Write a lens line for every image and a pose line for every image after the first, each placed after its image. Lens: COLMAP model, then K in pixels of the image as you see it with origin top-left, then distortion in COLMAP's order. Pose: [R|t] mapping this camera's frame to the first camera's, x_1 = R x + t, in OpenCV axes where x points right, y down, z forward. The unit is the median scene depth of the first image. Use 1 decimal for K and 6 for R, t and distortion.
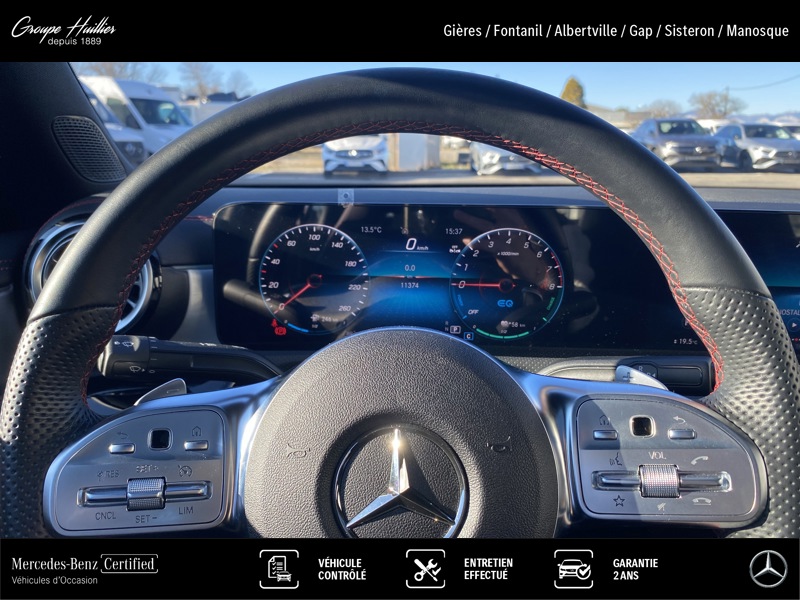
lens RADIAL K [[598.4, 0, 400.0], [0, 598.4, 300.0], [0, 0, 1]] dist [-0.010542, -0.008262]
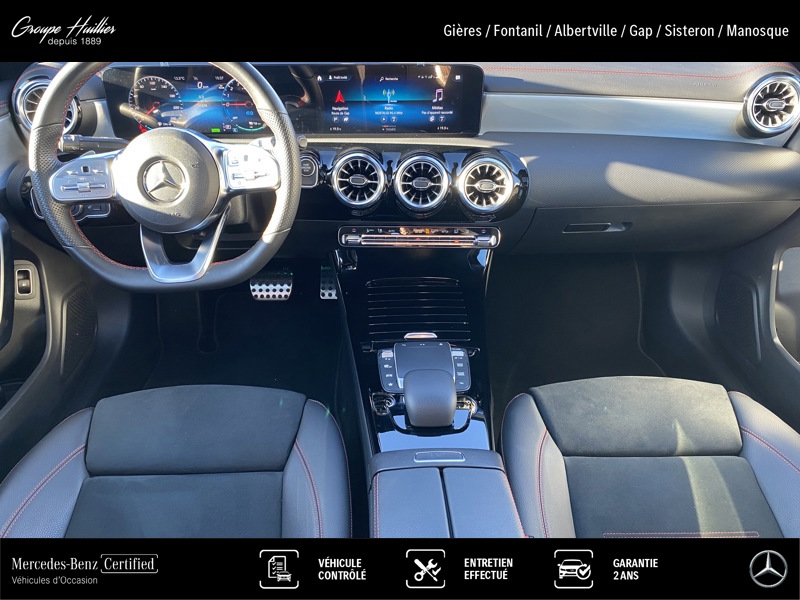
lens RADIAL K [[598.4, 0, 400.0], [0, 598.4, 300.0], [0, 0, 1]] dist [-0.010542, -0.008262]
pose [[0.998470, -0.042495, 0.035390, 0.645625], [0.028438, 0.943391, 0.330461, -0.057381], [-0.047430, -0.328949, 0.943156, -1.310470]]
